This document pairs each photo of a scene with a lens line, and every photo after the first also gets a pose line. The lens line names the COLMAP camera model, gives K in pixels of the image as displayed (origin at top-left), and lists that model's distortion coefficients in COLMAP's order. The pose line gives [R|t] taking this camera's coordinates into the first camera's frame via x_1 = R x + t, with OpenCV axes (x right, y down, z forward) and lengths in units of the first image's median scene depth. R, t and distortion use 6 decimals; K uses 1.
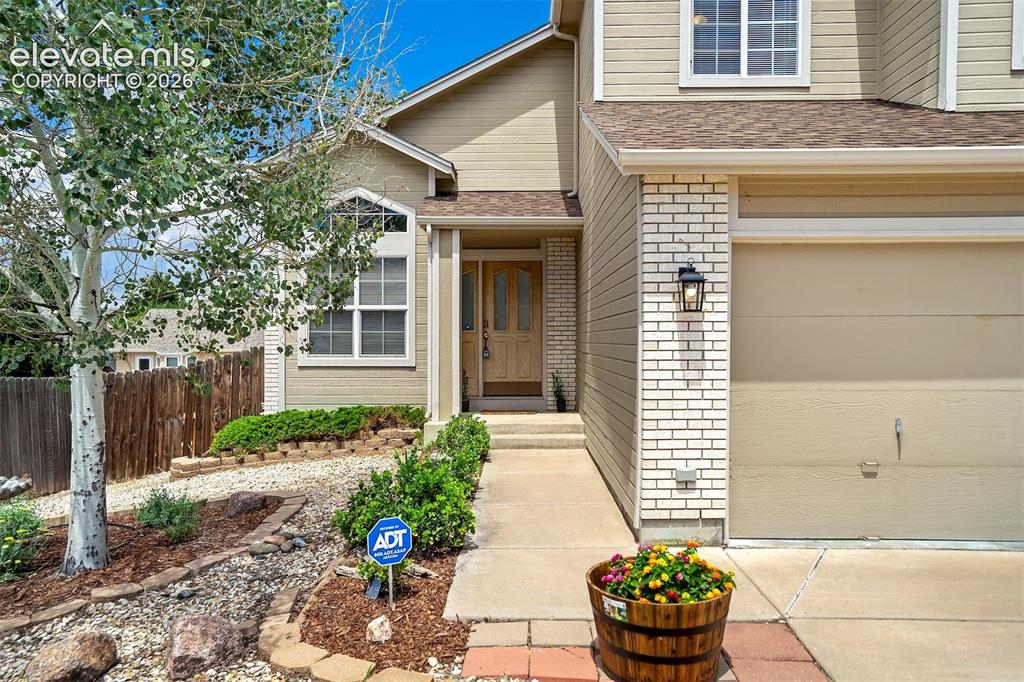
lens RADIAL K [[763.7, 0, 512.0], [0, 763.7, 341.0], [0, 0, 1]] dist [-0.000961, -0.000359]
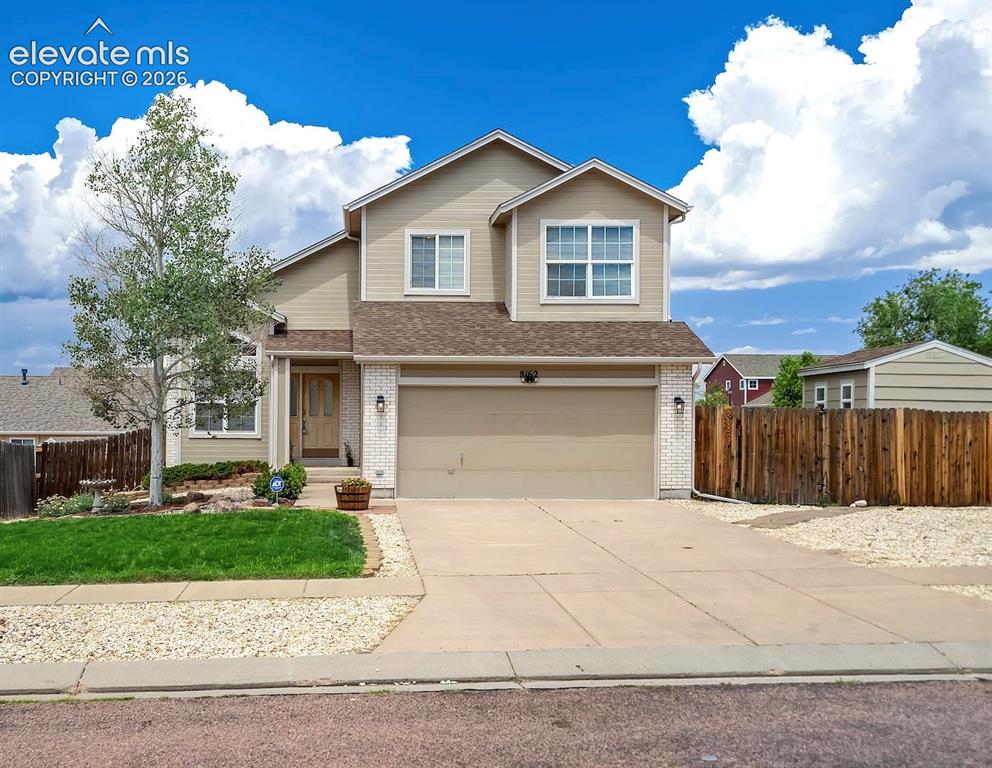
lens RADIAL K [[1384.5, 0, 496.0], [0, 1384.5, 384.0], [0, 0, 1]] dist [-0.199549, 2.208314]
pose [[0.993783, 0.007980, 0.111051, 0.046749], [-0.004501, 0.999492, -0.031542, 0.008223], [-0.111246, 0.030846, 0.993314, -2.071237]]
